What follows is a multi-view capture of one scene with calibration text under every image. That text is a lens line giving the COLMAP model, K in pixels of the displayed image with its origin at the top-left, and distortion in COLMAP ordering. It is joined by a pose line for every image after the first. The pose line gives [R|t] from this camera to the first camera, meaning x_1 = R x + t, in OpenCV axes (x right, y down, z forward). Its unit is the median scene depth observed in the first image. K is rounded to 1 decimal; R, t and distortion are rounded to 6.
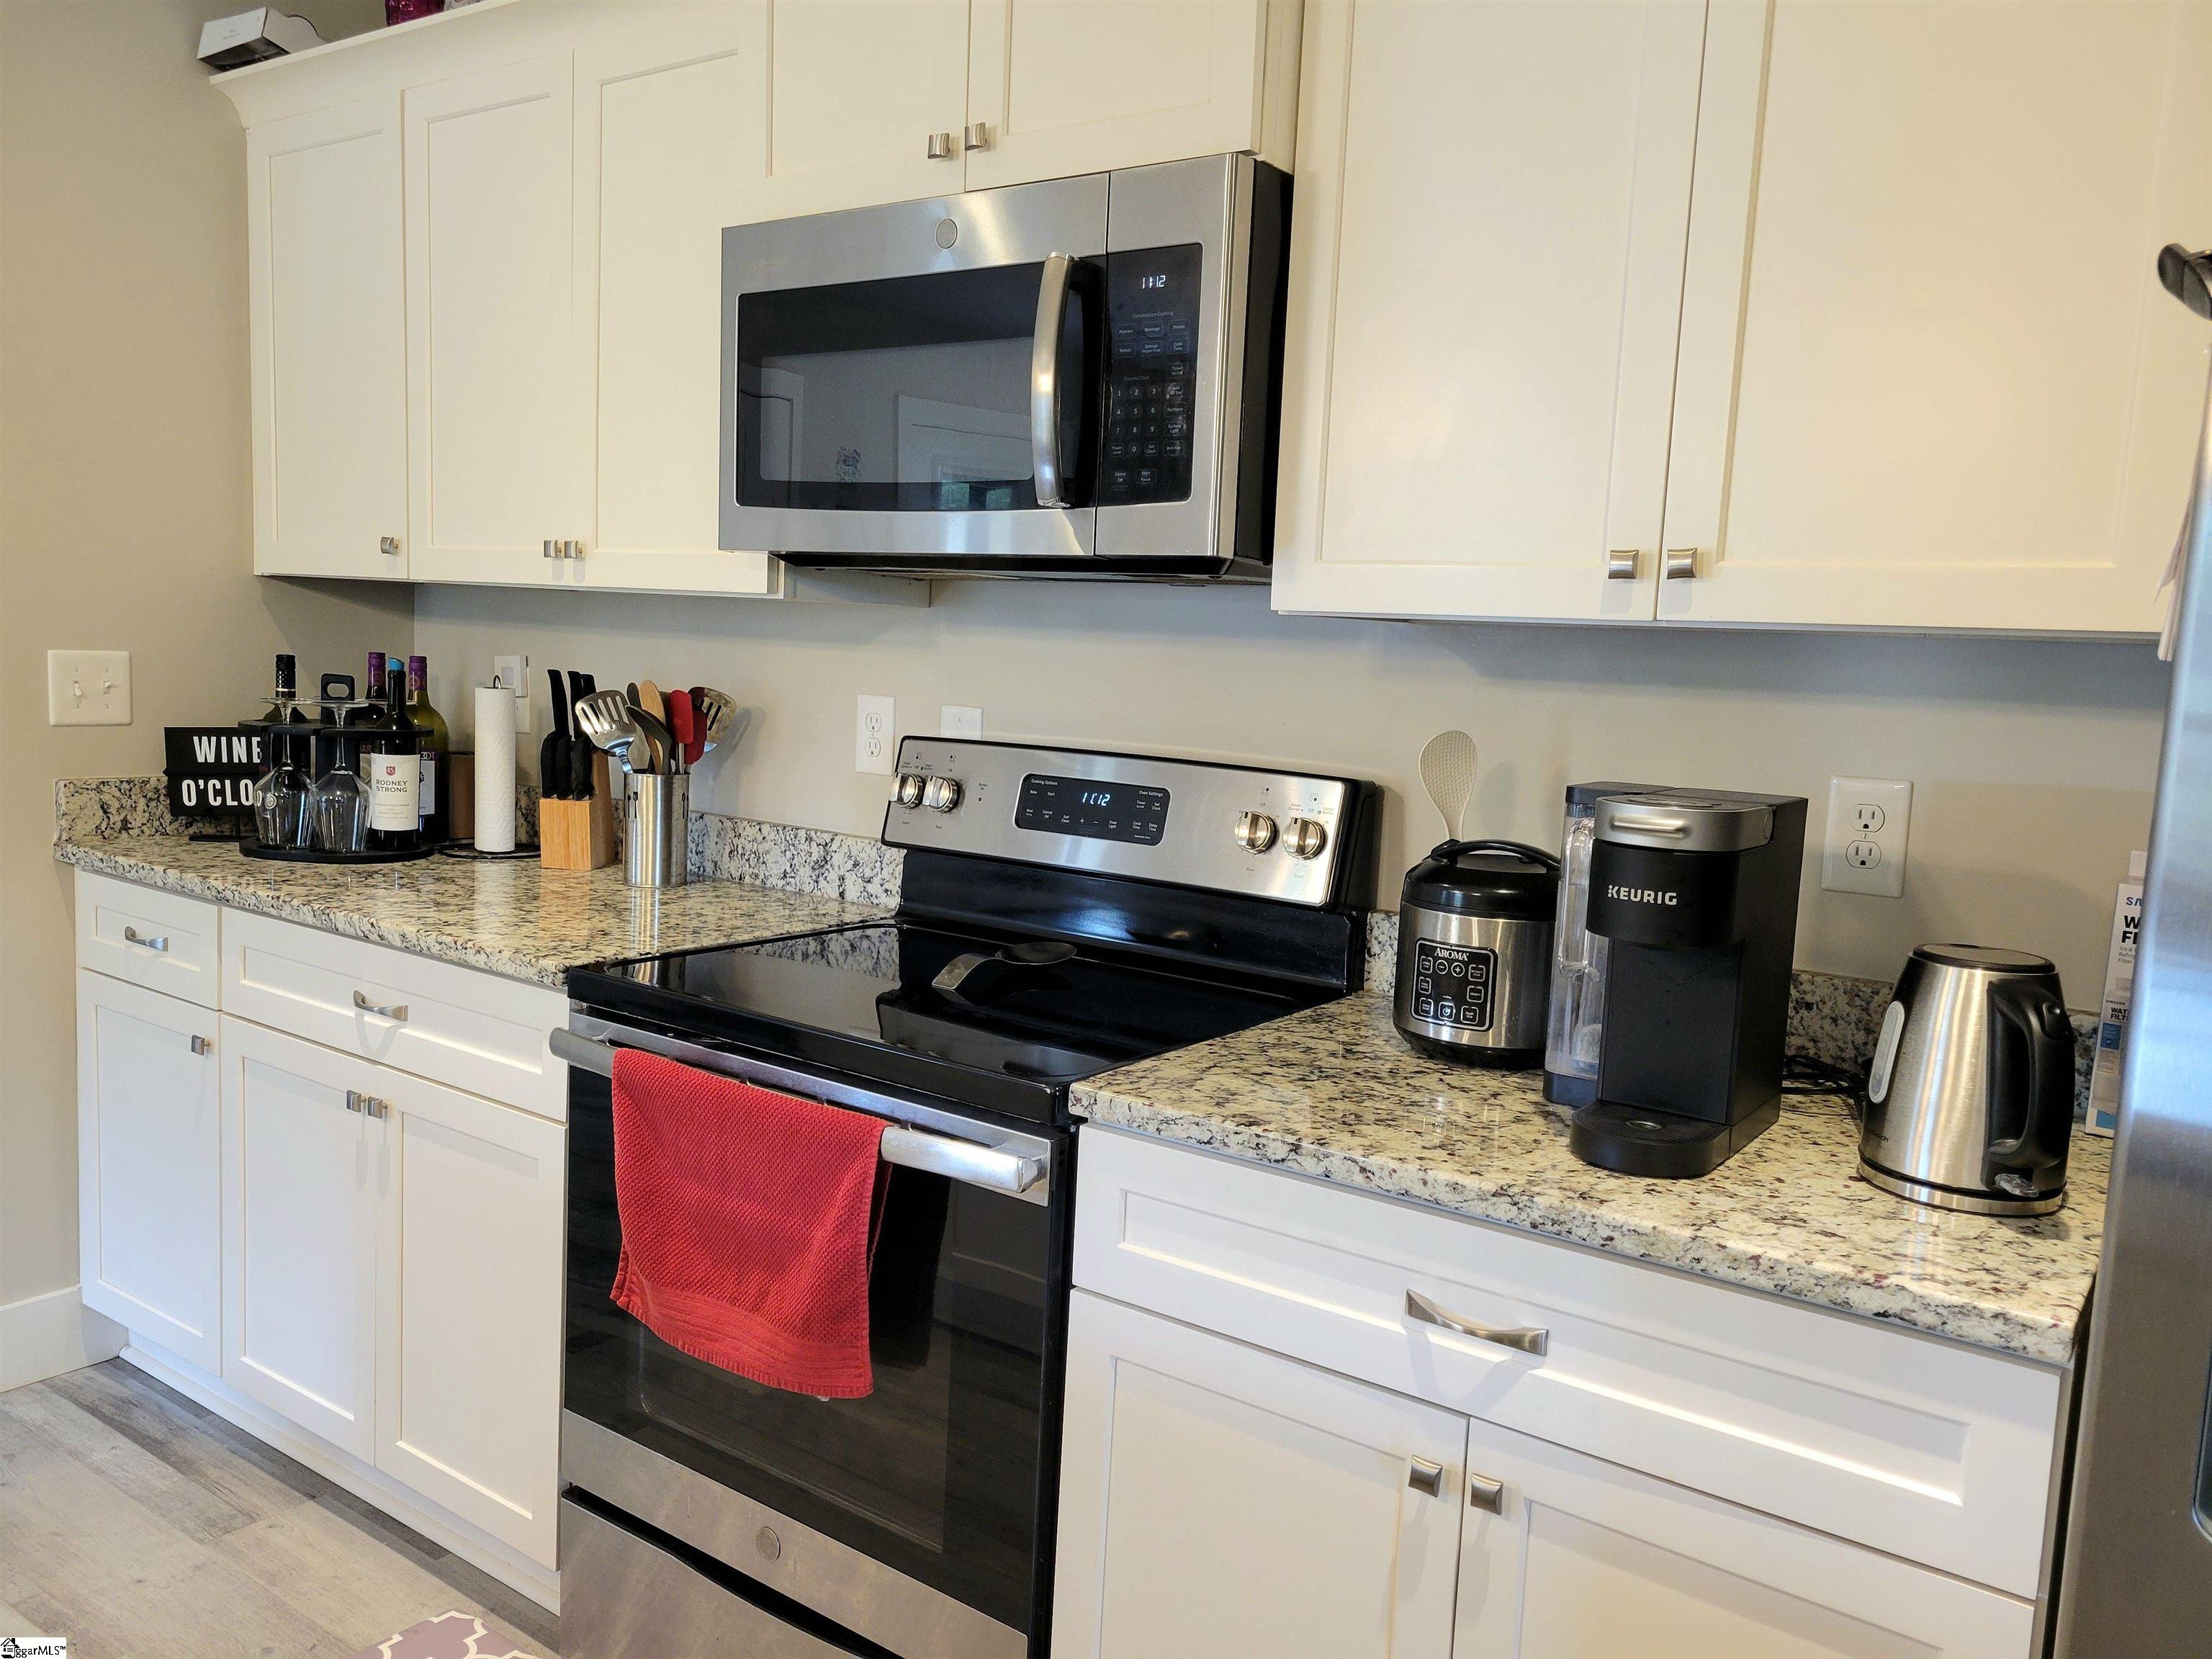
lens RADIAL K [[1684.7, 0, 1106.0], [0, 1684.7, 829.5], [0, 0, 1]] dist [0.045695, -0.000459]
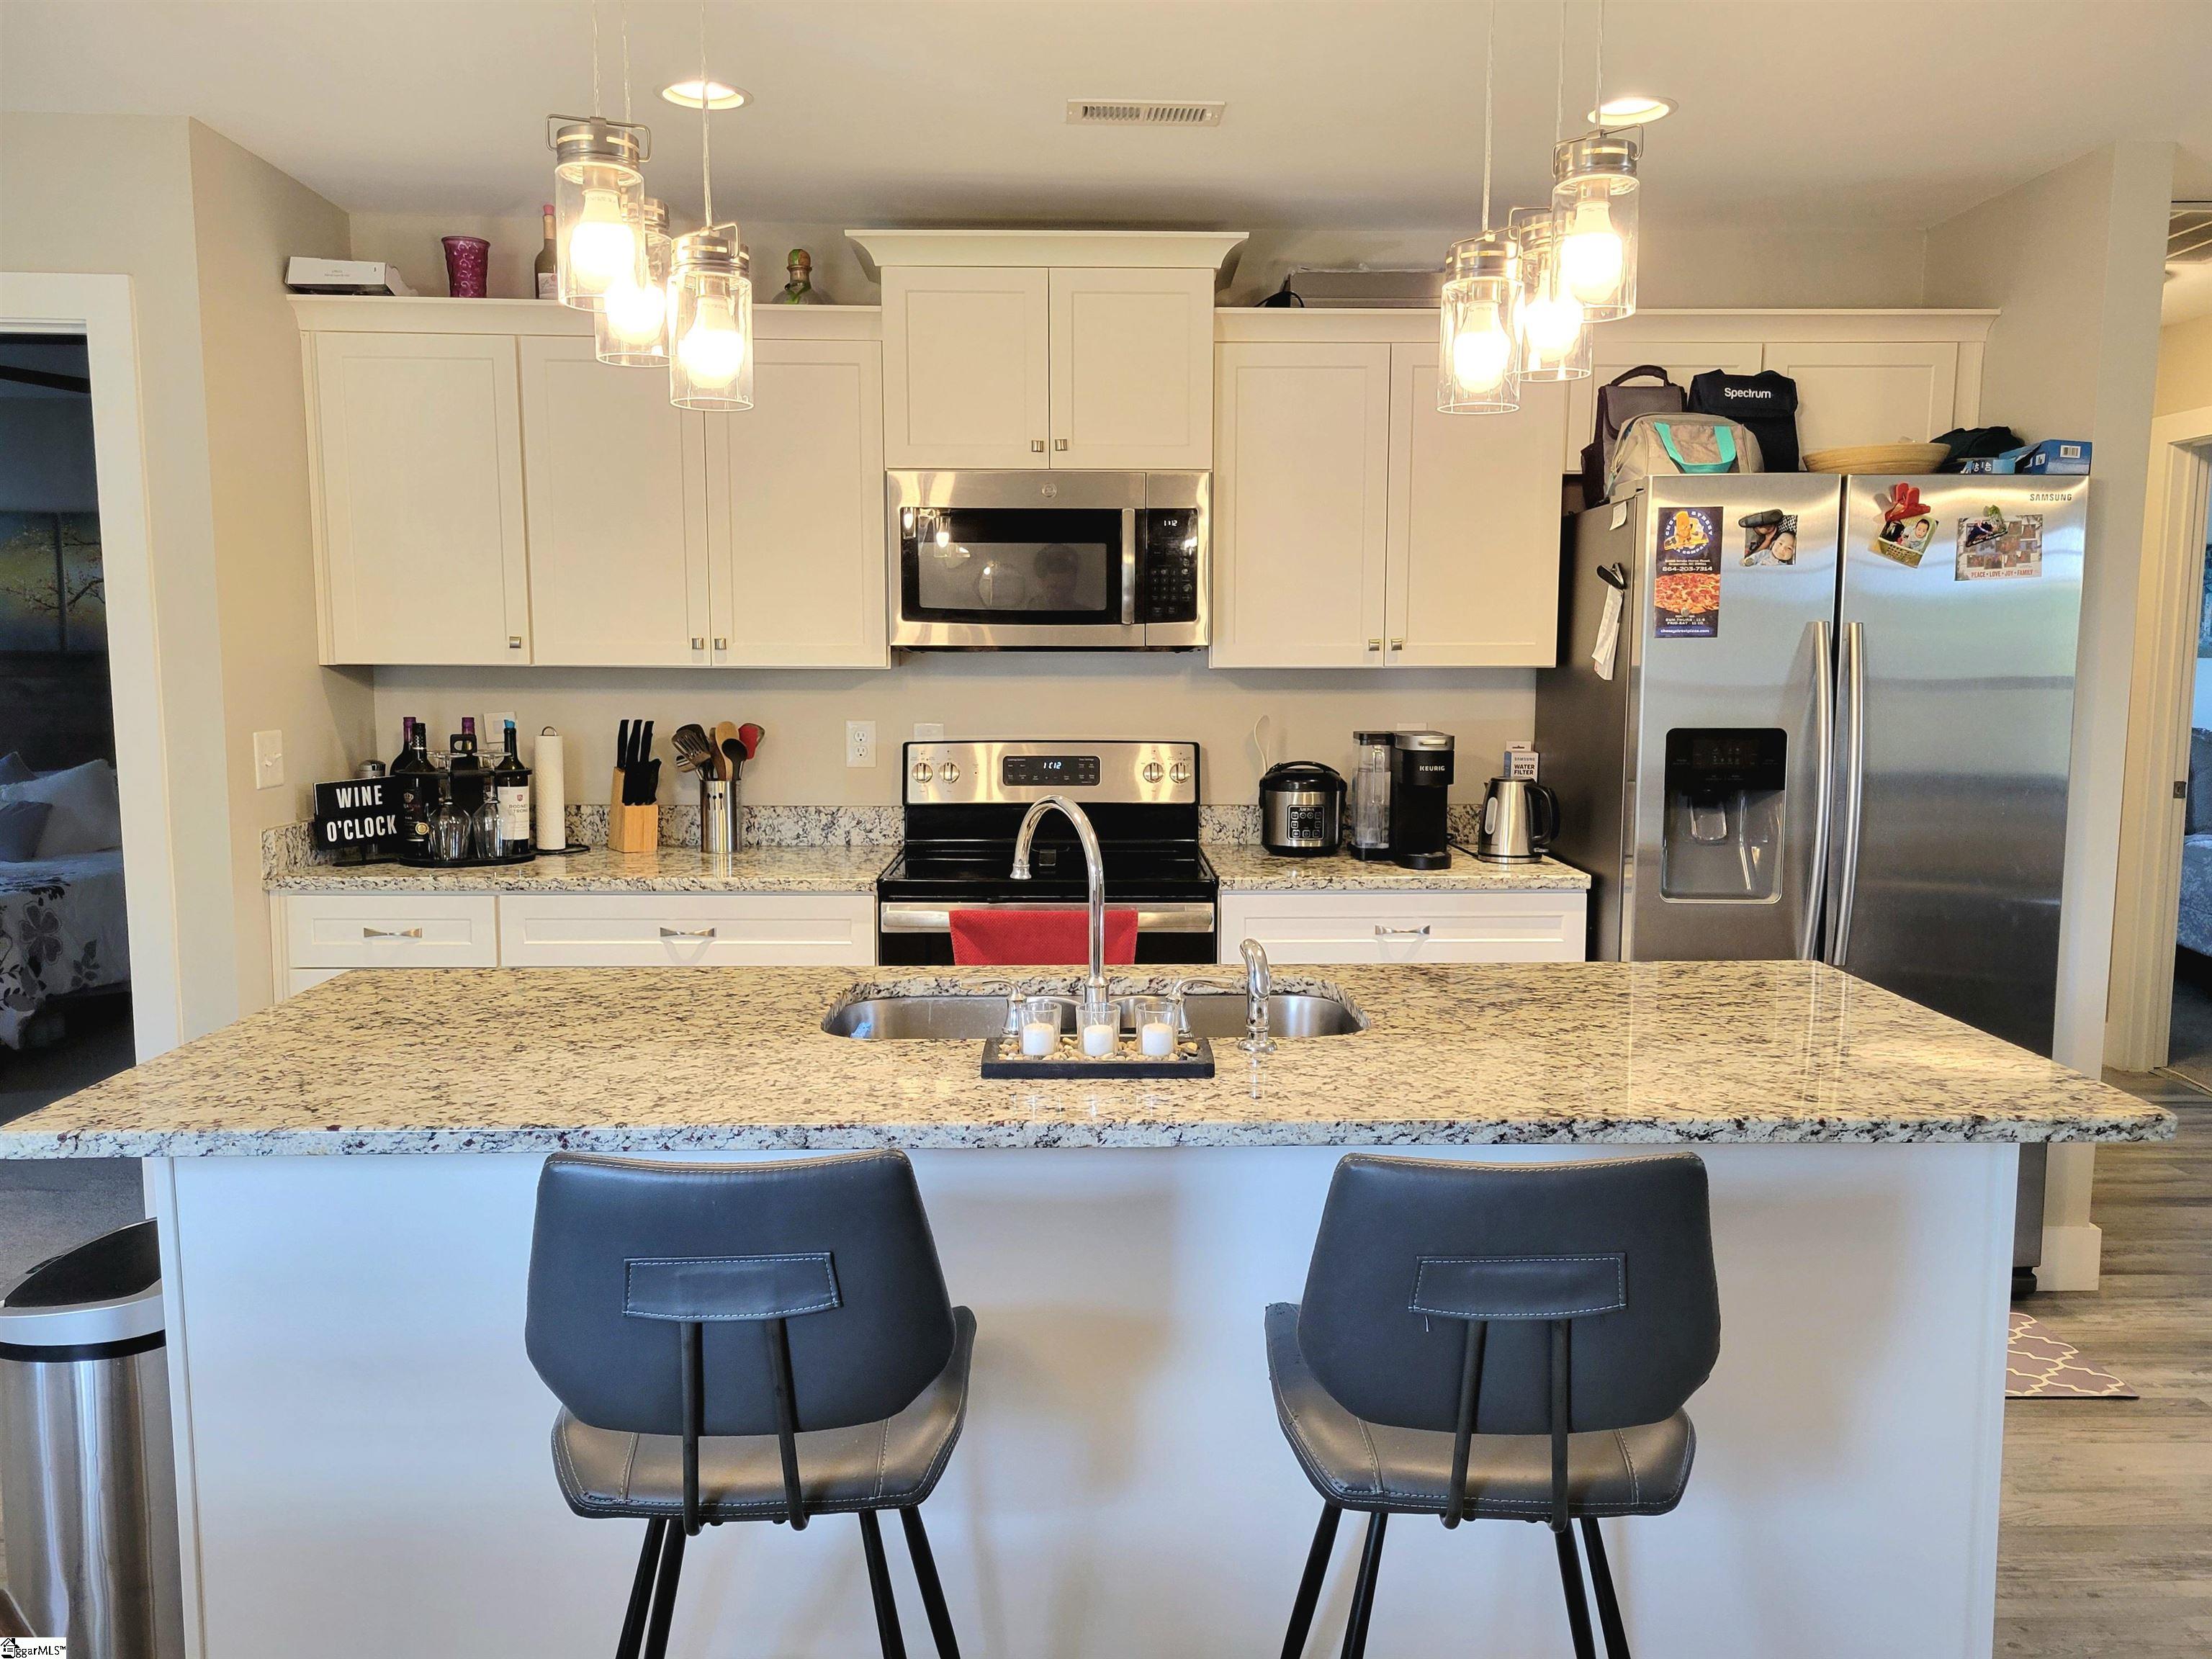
lens RADIAL K [[1684.7, 0, 1106.0], [0, 1684.7, 829.5], [0, 0, 1]] dist [0.045695, -0.000459]
pose [[0.789574, -0.110478, 0.603629, -0.923011], [0.104104, 0.993518, 0.045664, -0.022363], [-0.604761, 0.026785, 0.795957, -0.453840]]
